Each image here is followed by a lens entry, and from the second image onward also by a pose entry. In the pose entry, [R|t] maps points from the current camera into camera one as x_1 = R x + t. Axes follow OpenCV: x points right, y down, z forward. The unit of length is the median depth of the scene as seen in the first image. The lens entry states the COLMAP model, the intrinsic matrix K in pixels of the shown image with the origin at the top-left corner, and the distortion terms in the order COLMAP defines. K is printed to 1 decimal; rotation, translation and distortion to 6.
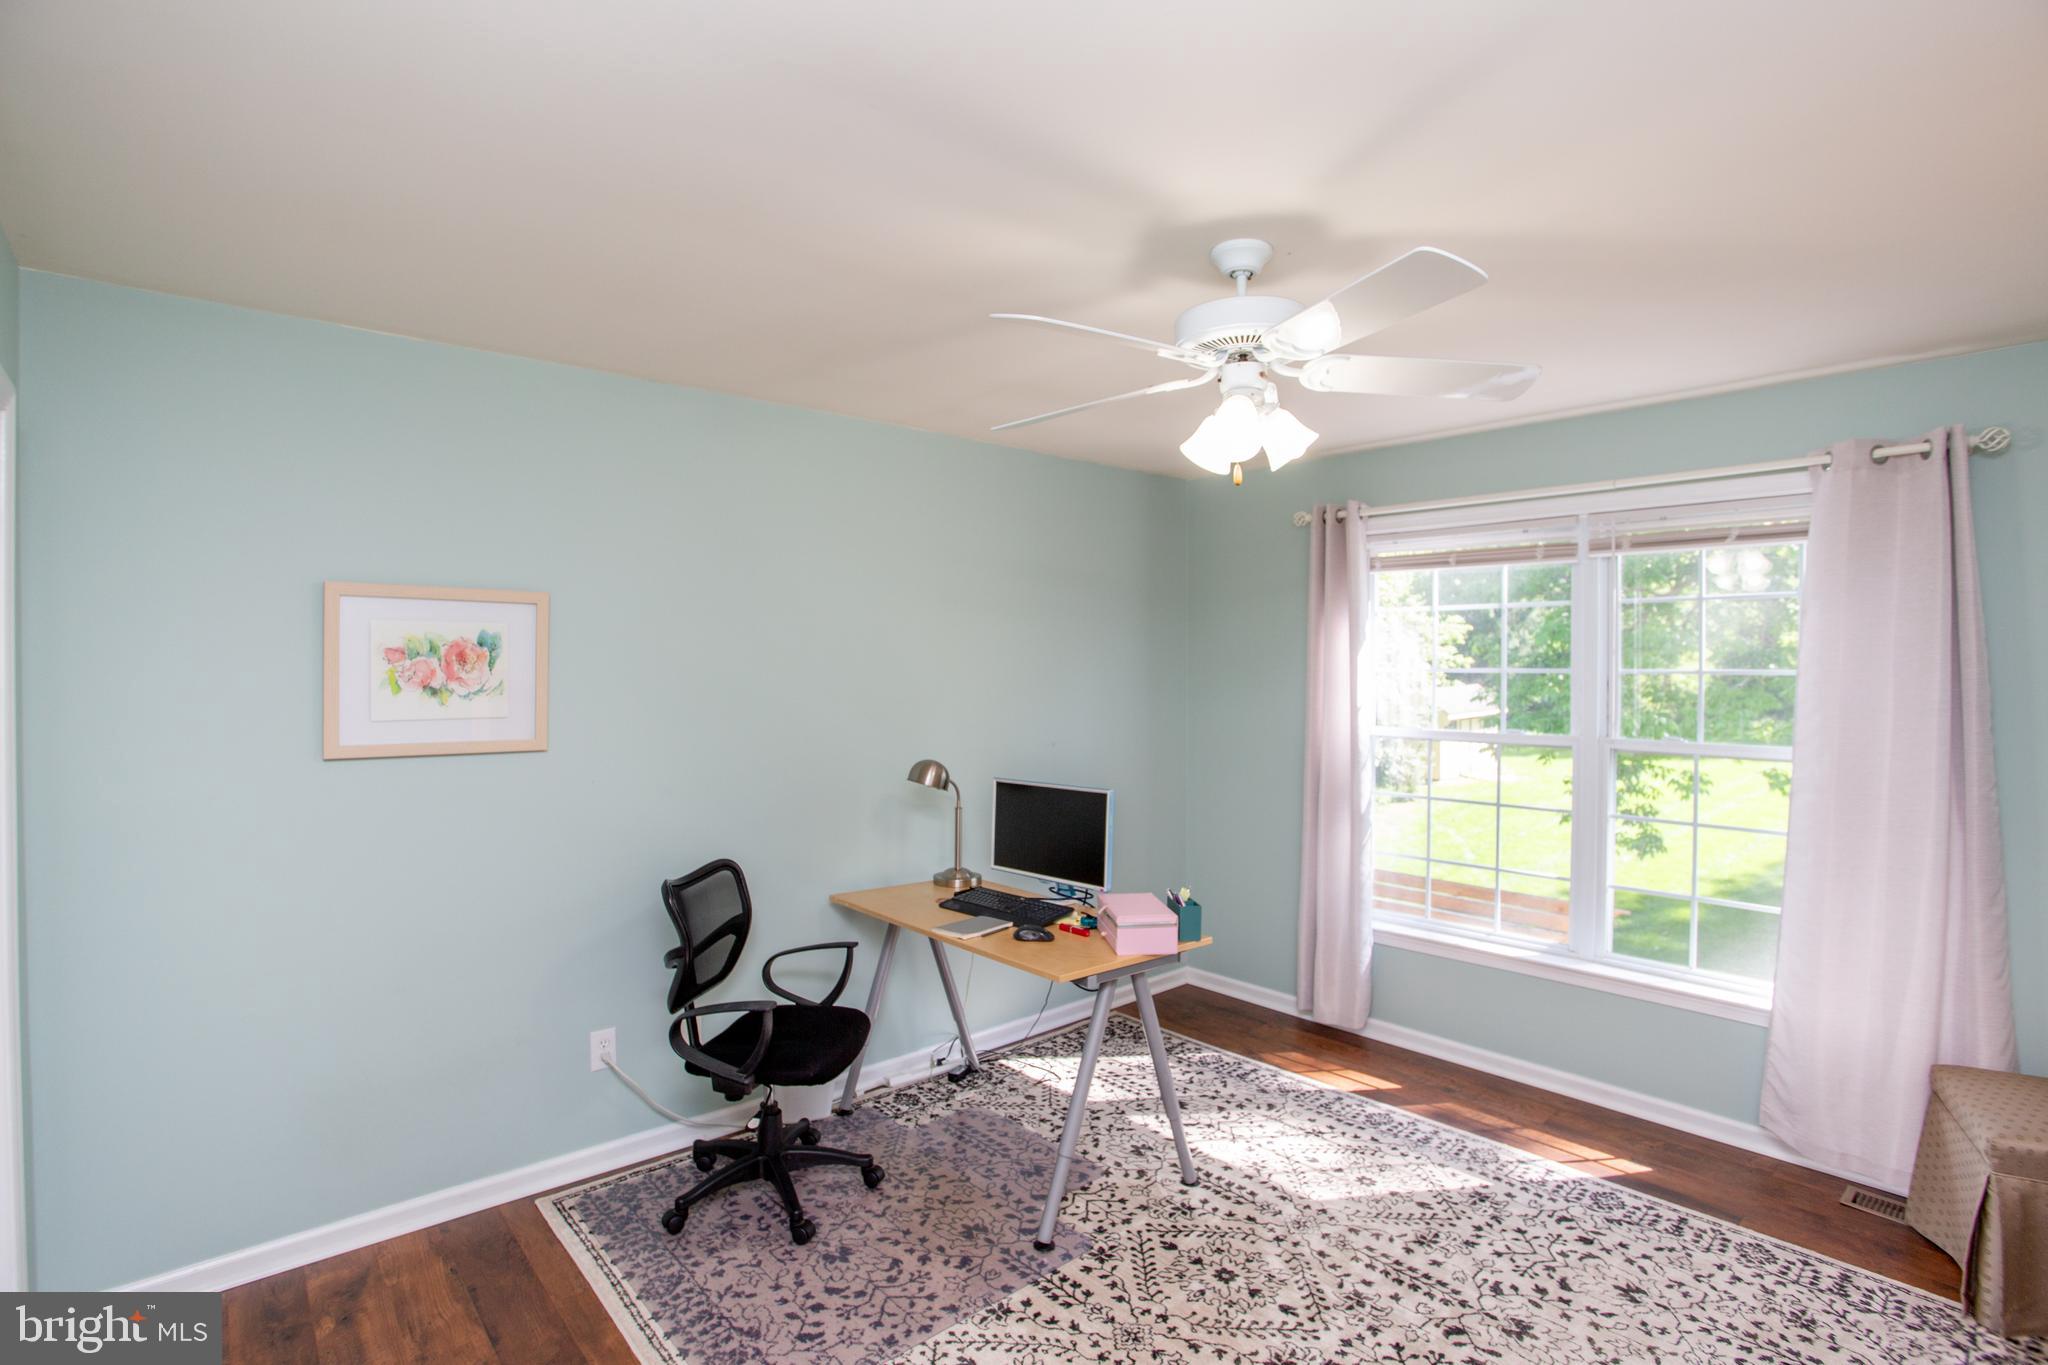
lens RADIAL K [[996.3, 0, 1024.0], [0, 996.3, 682.5], [0, 0, 1]] dist [-0.066630, 0.022734]
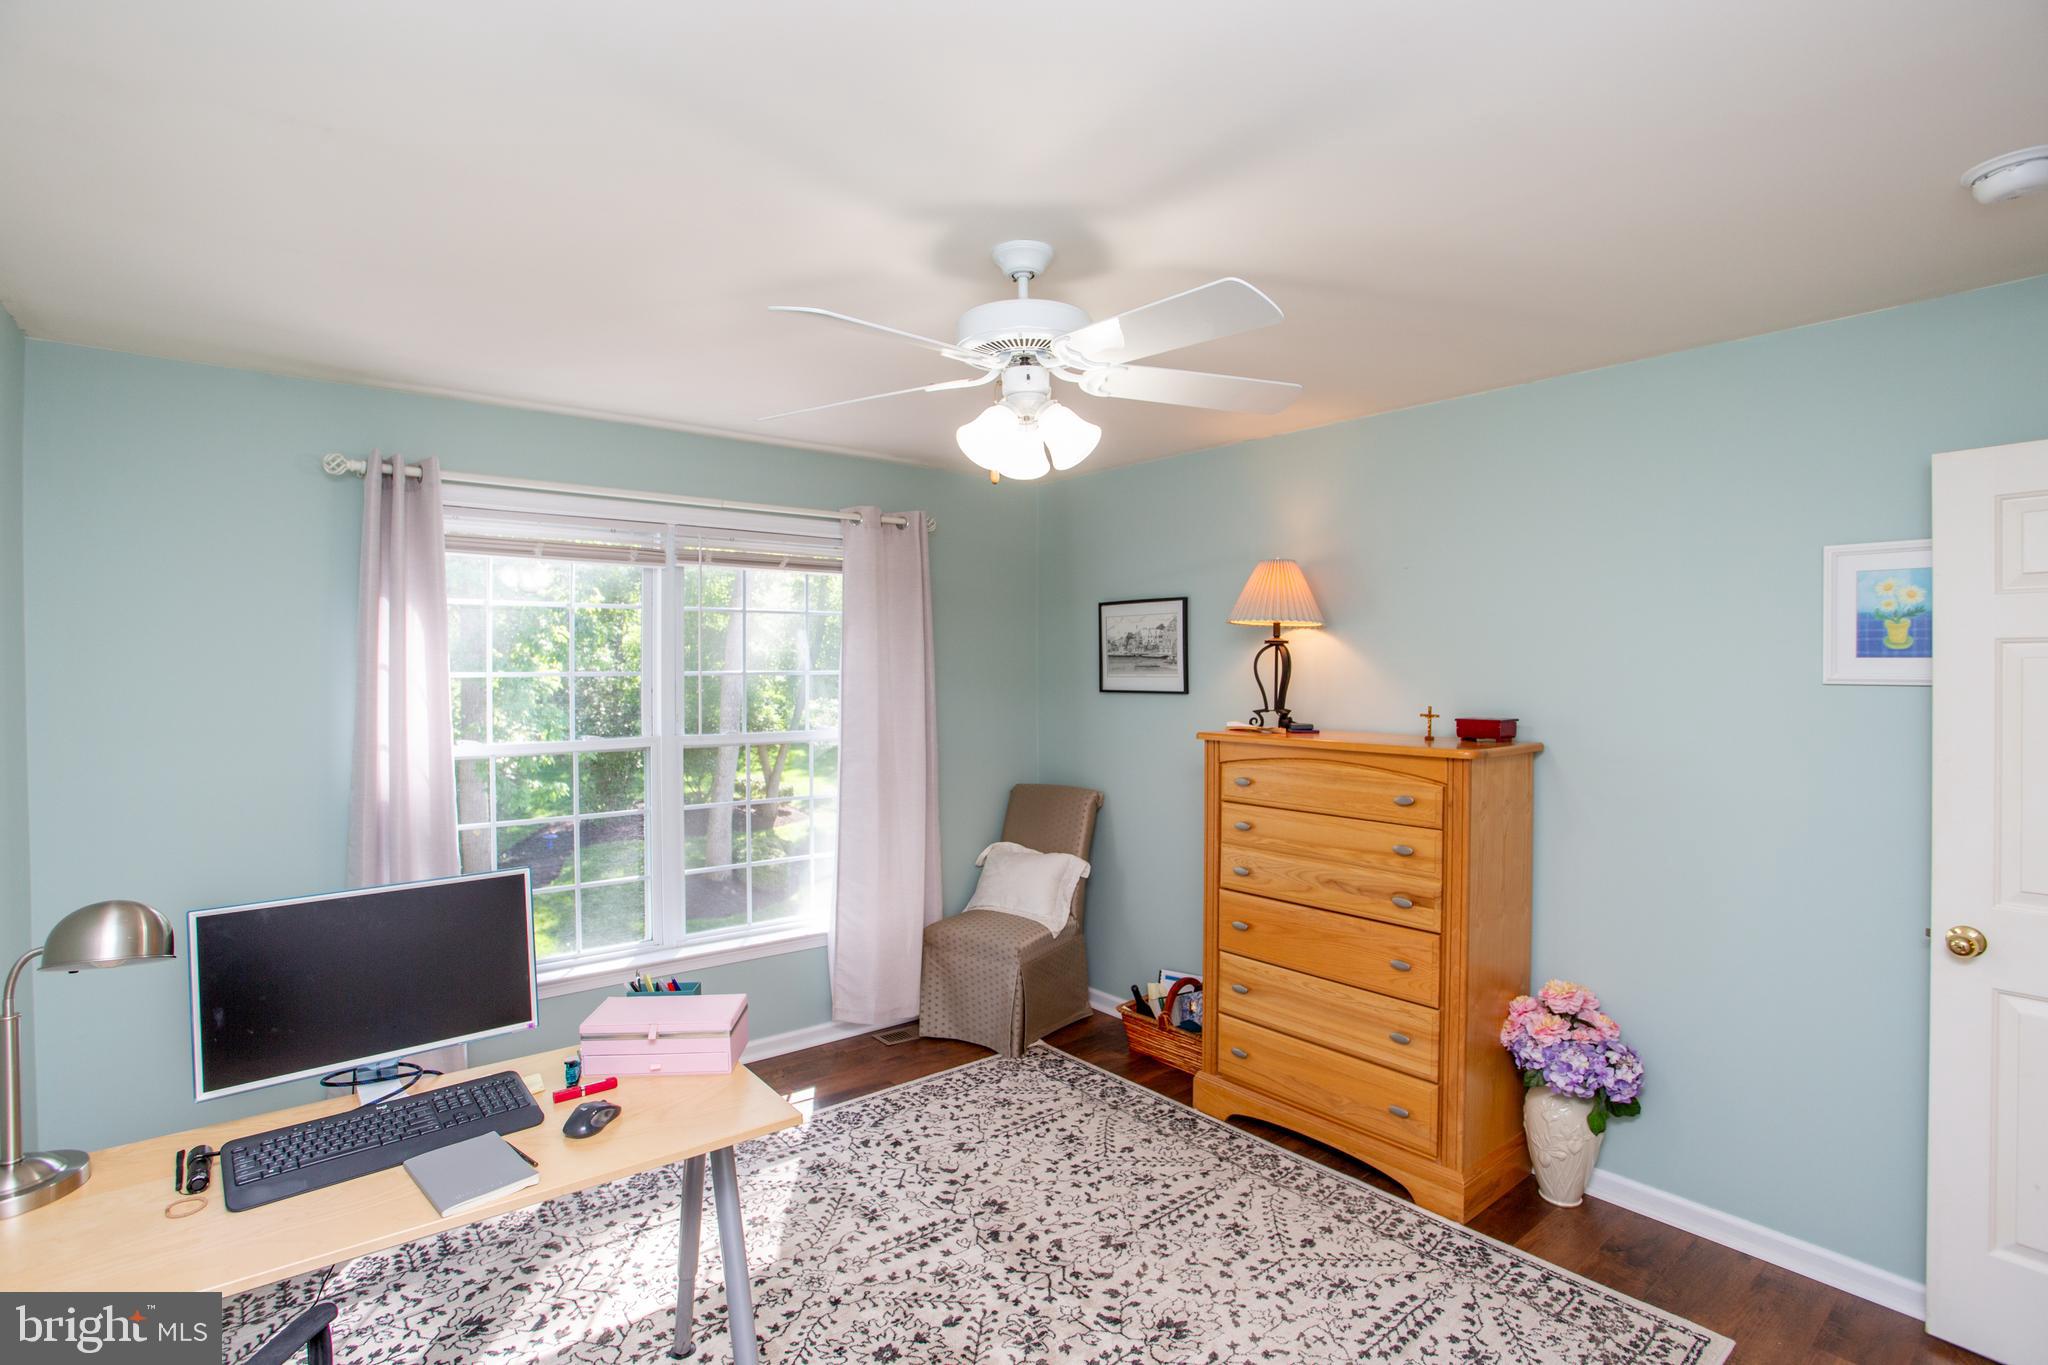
lens RADIAL K [[990.8, 0, 1015.4], [0, 990.8, 674.4], [0, 0, 1]] dist [-0.079687, 0.033370]
pose [[0.035858, -0.010659, 0.999300, -0.619223], [0.018423, 0.999780, 0.010003, -0.018871], [-0.999187, 0.018051, 0.036046, 0.786376]]
